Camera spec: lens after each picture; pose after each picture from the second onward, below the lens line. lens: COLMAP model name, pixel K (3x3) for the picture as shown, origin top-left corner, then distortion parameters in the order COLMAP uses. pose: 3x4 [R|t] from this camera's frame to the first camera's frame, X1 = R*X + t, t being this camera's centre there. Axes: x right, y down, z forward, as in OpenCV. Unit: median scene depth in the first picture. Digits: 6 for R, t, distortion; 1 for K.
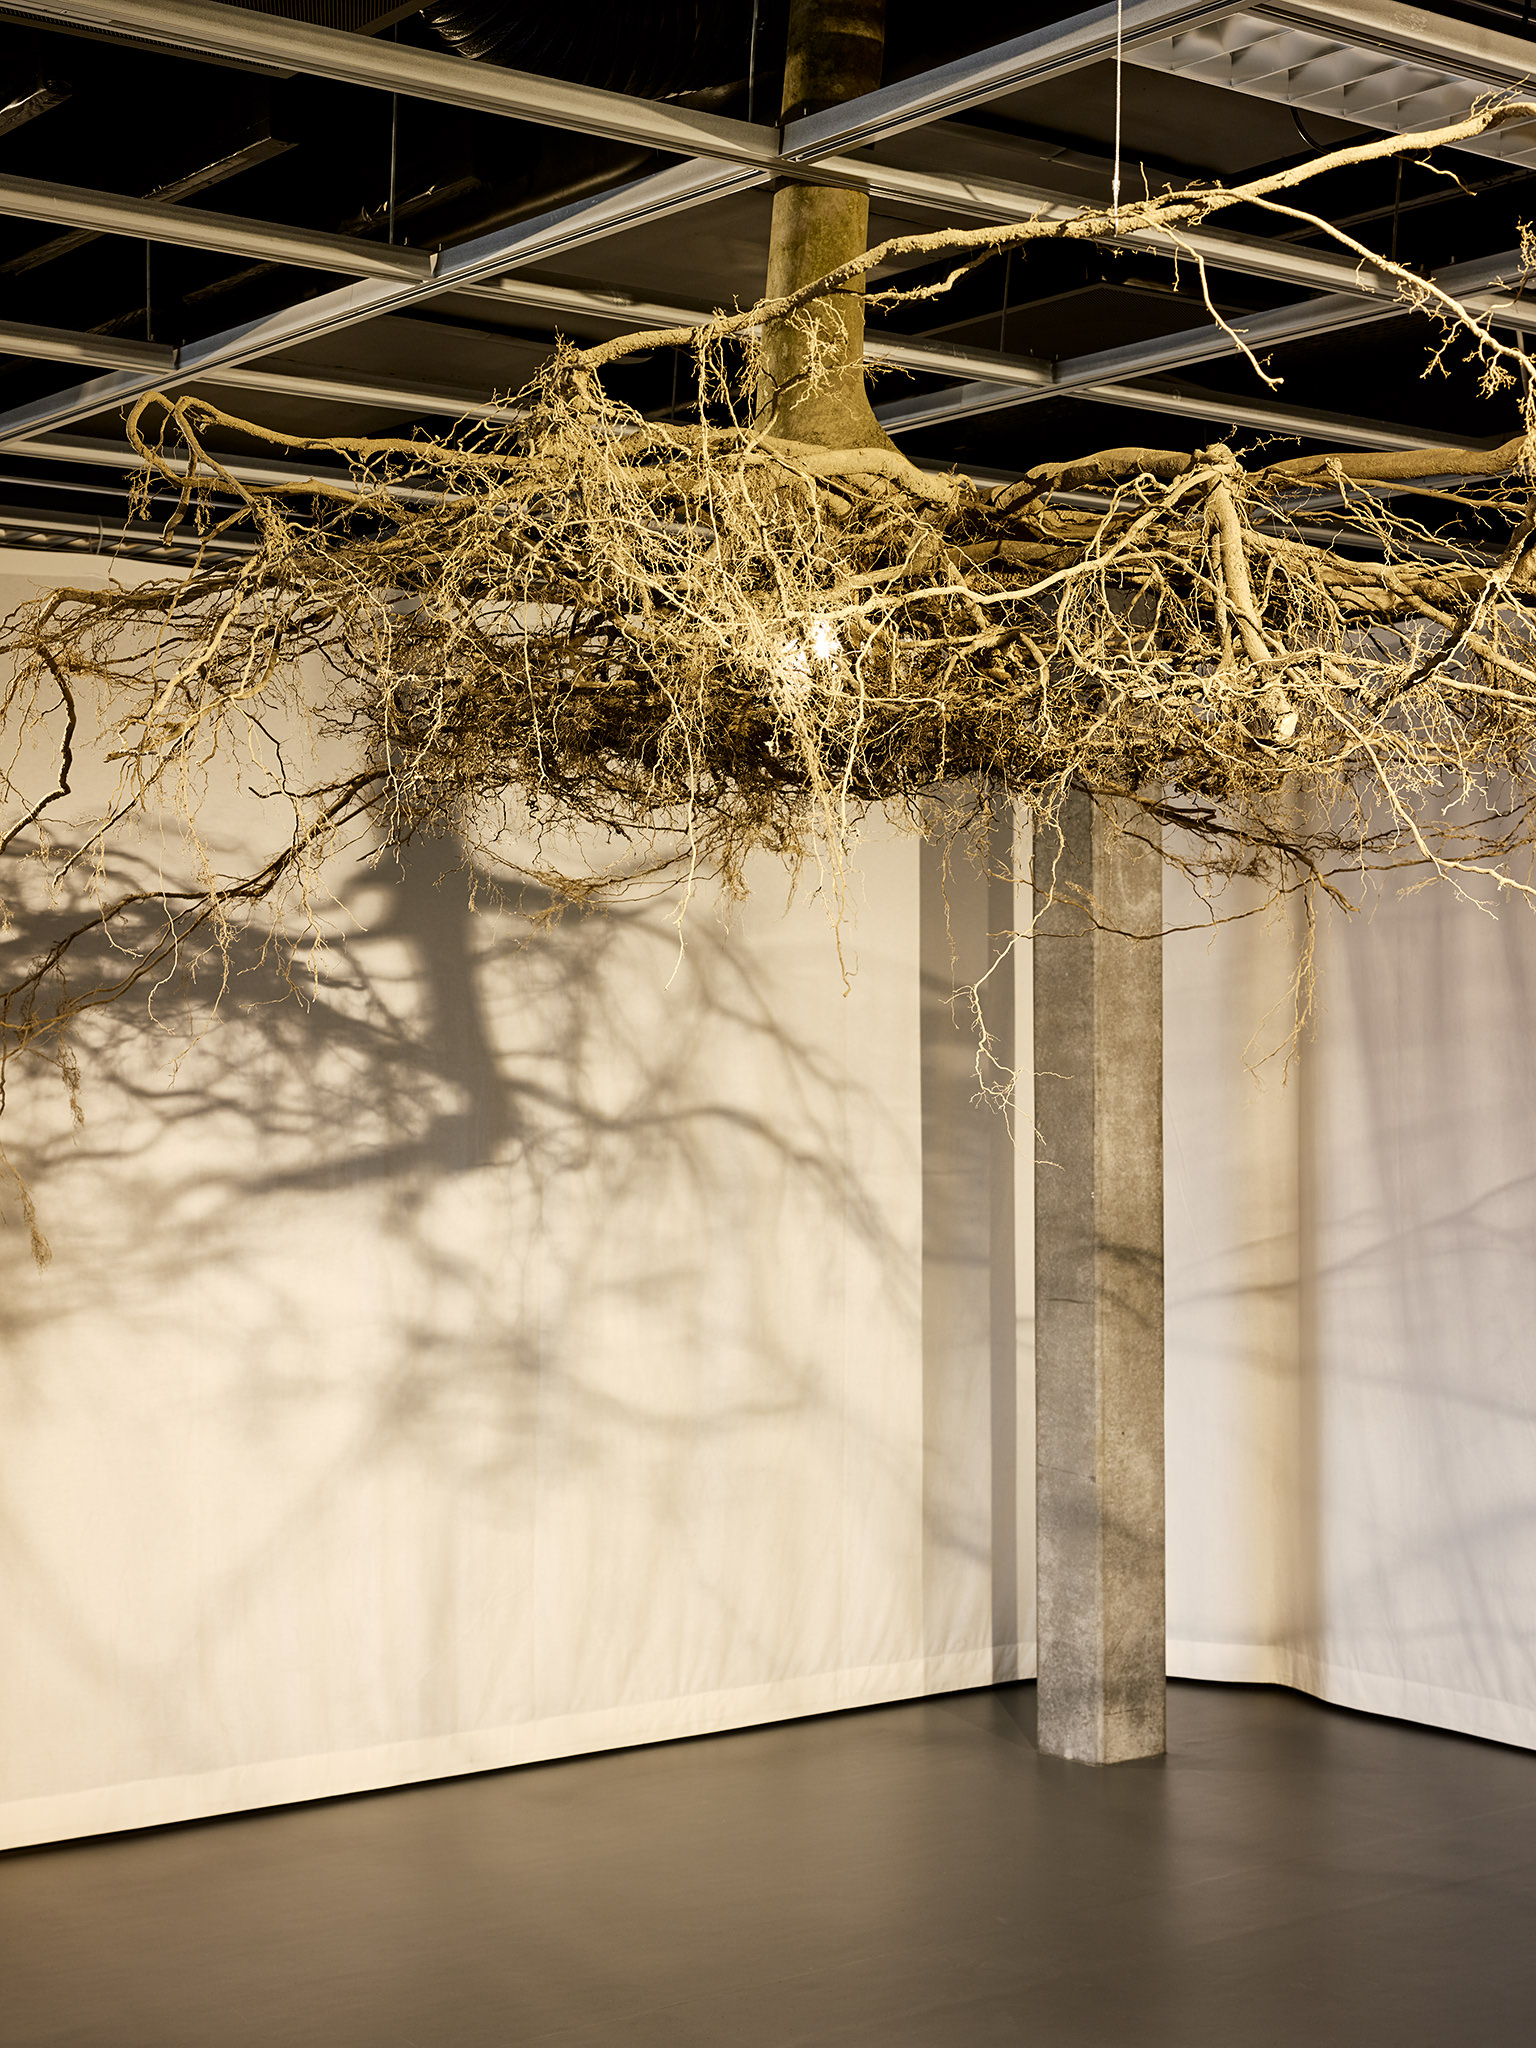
lens RADIAL K [[3189.5, 0, 760.1], [0, 3189.5, 1071.7], [0, 0, 1]] dist [0.019429, -0.073129]
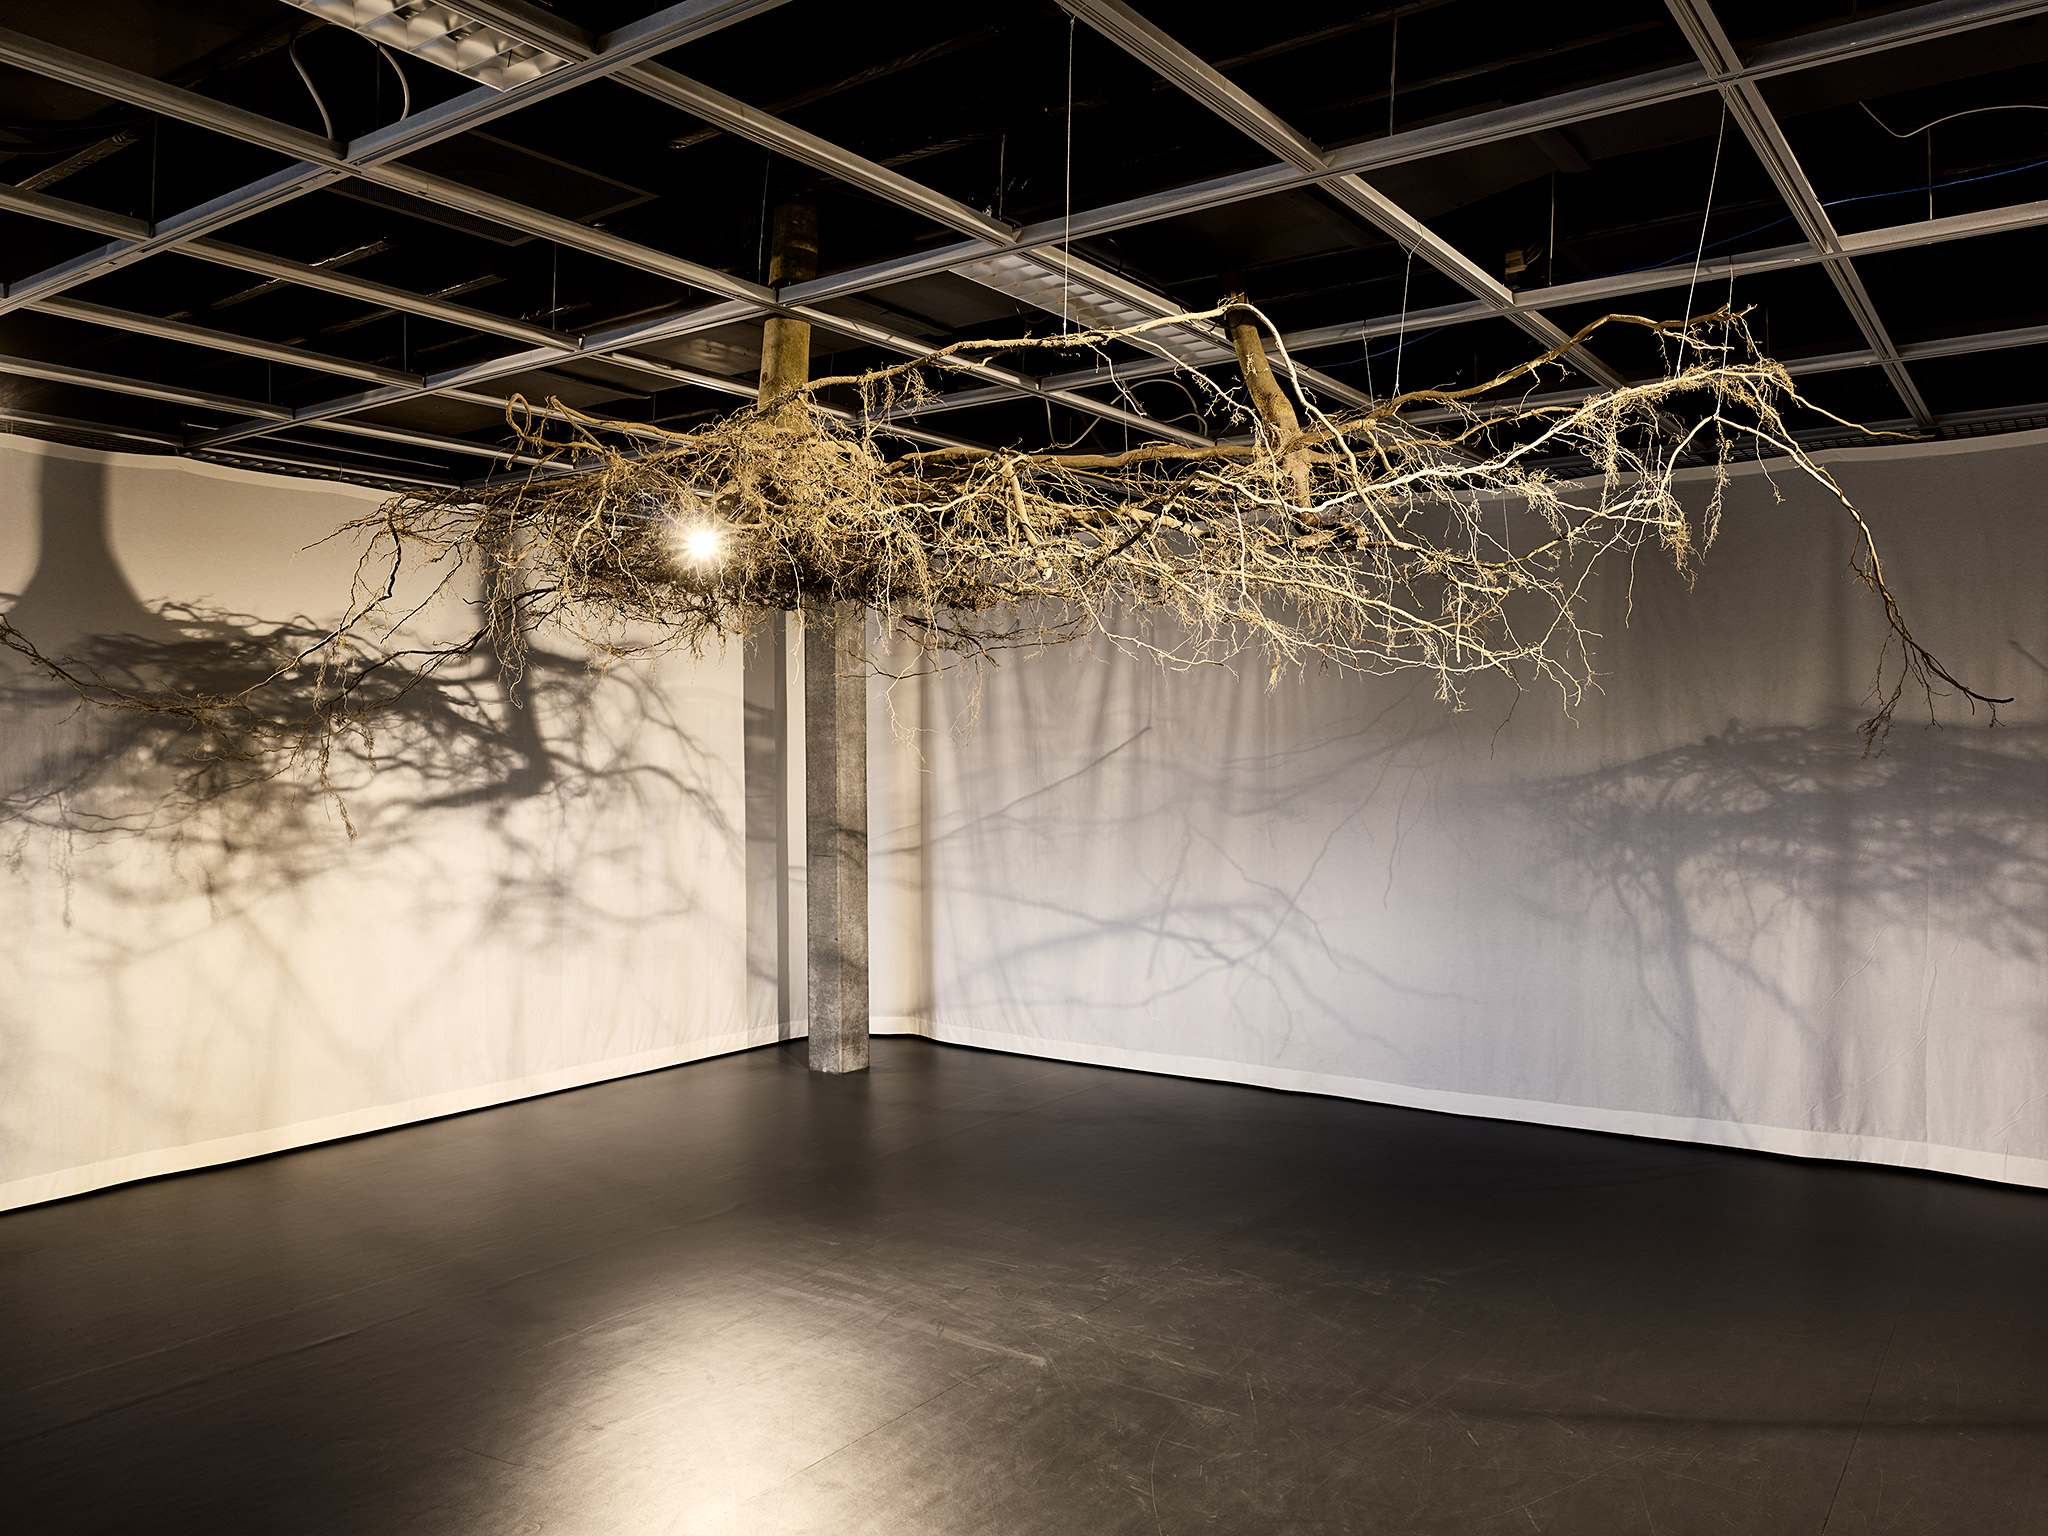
lens RADIAL K [[1538.7, 0, 1017.4], [0, 1538.7, 768.8], [0, 0, 1]] dist [-0.019577, 0.010741]
pose [[0.959111, -0.005647, 0.282974, -0.069314], [0.004692, 0.999981, 0.004052, 0.010719], [-0.282991, -0.002559, 0.959119, -0.014733]]
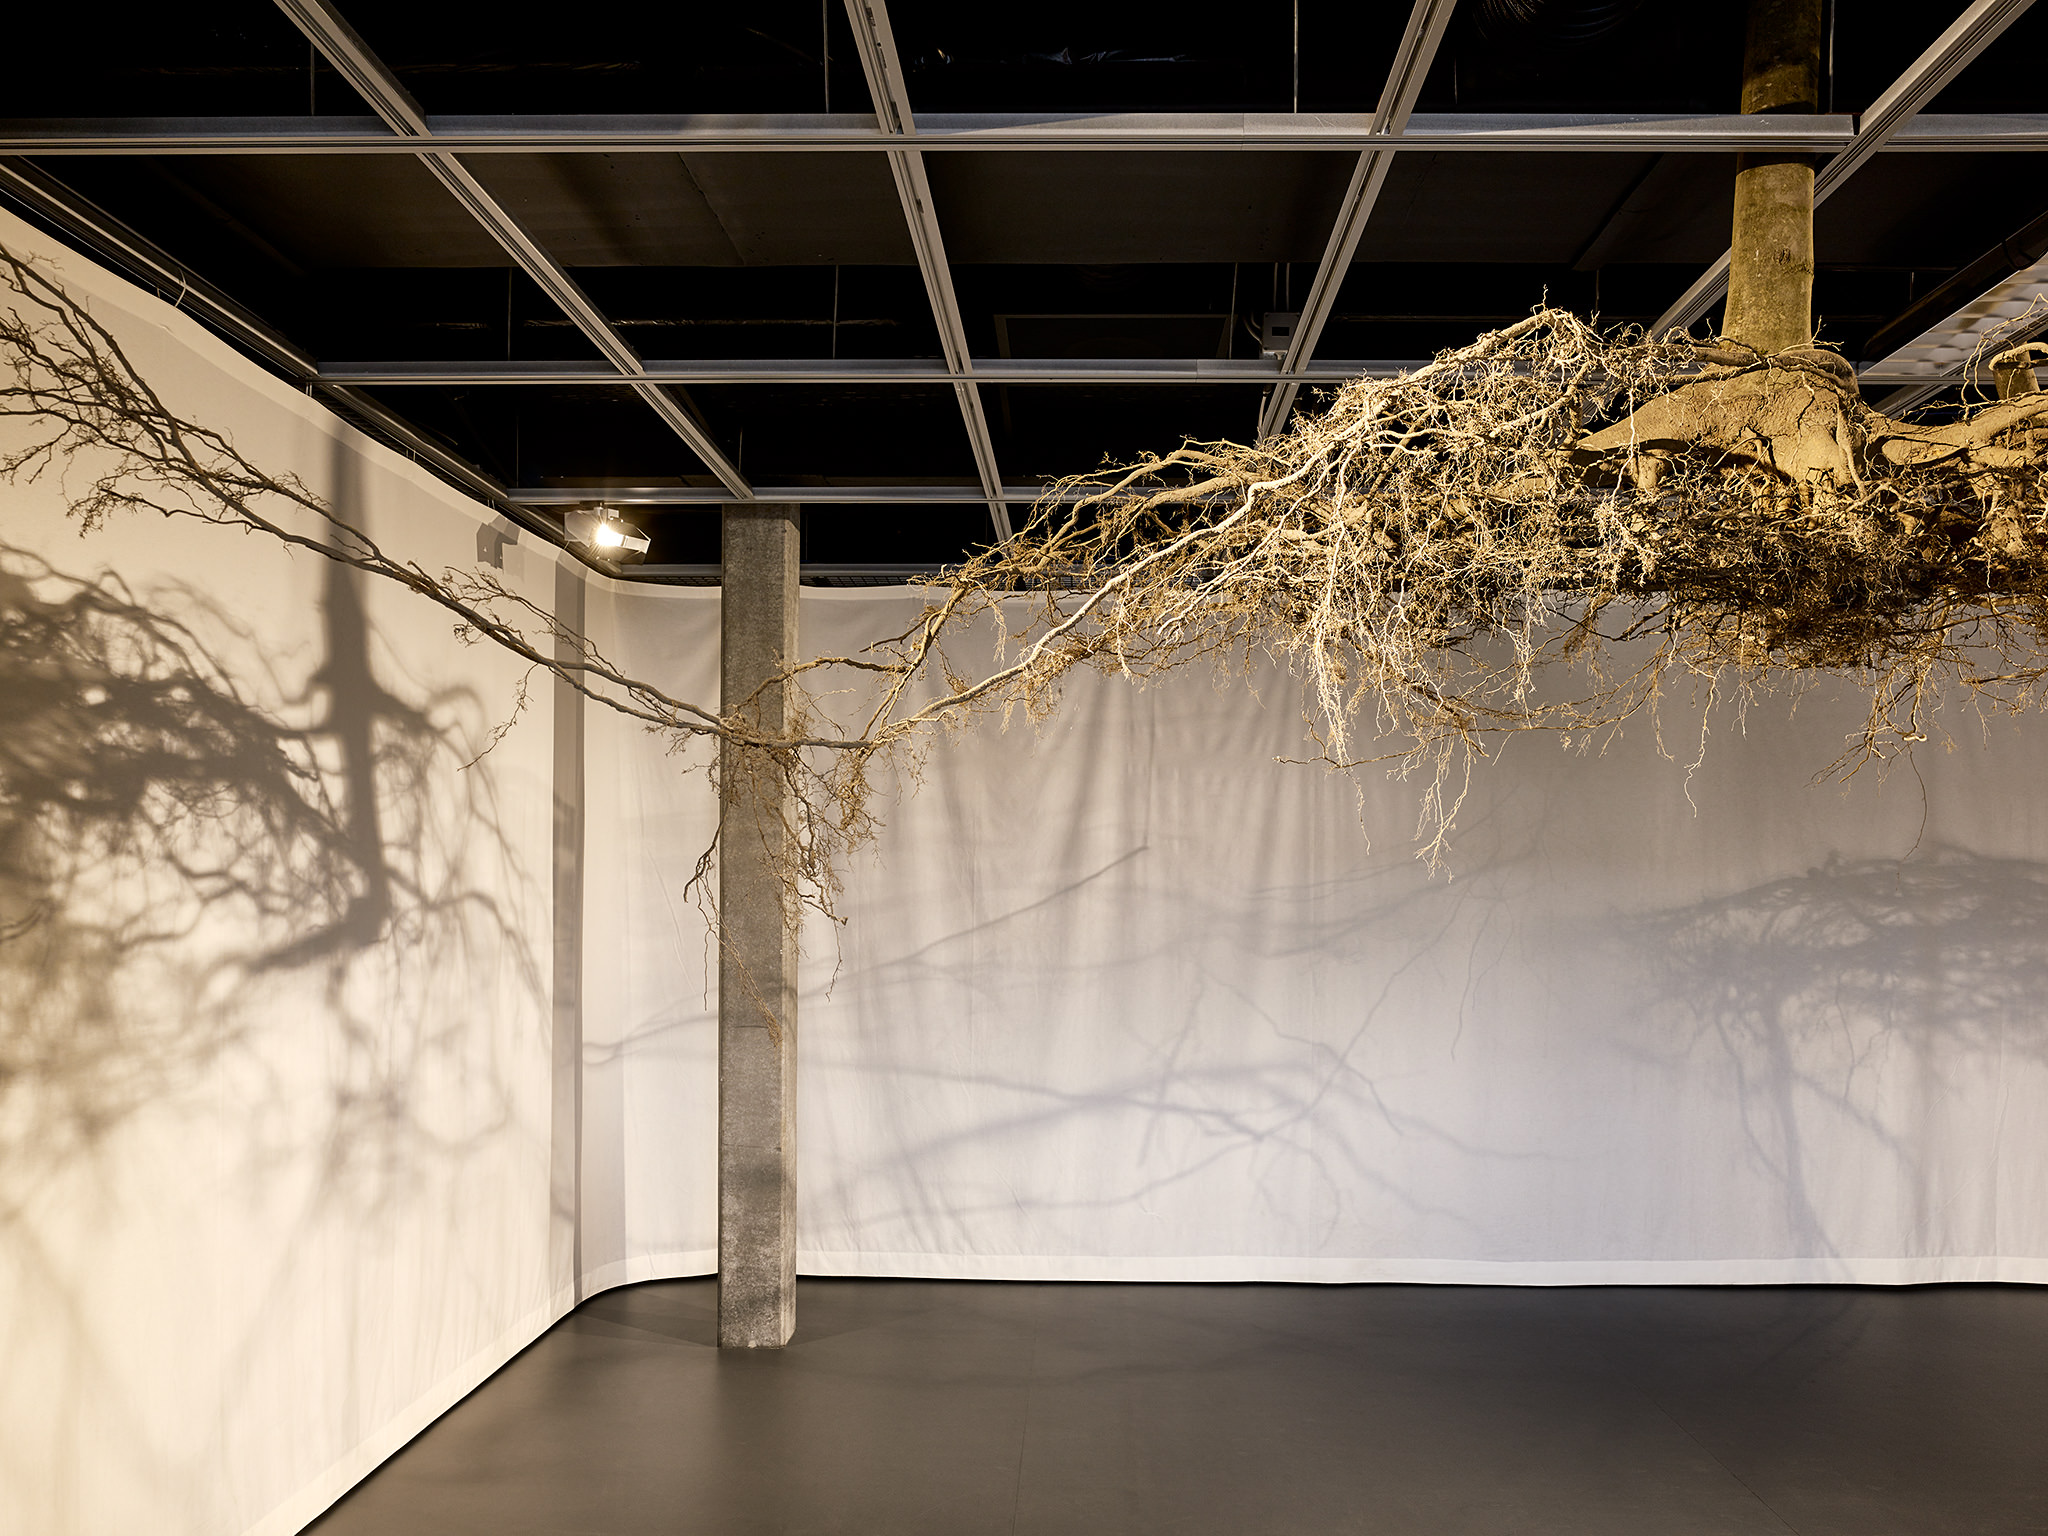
lens RADIAL K [[1580.1, 0, 1068.7], [0, 1580.1, 883.3], [0, 0, 1]] dist [-0.016774, 0.004951]
pose [[0.627035, 0.004427, 0.778978, -0.369066], [-0.001921, 0.999990, -0.004137, 0.010395], [-0.778989, 0.001098, 0.627037, 0.453652]]
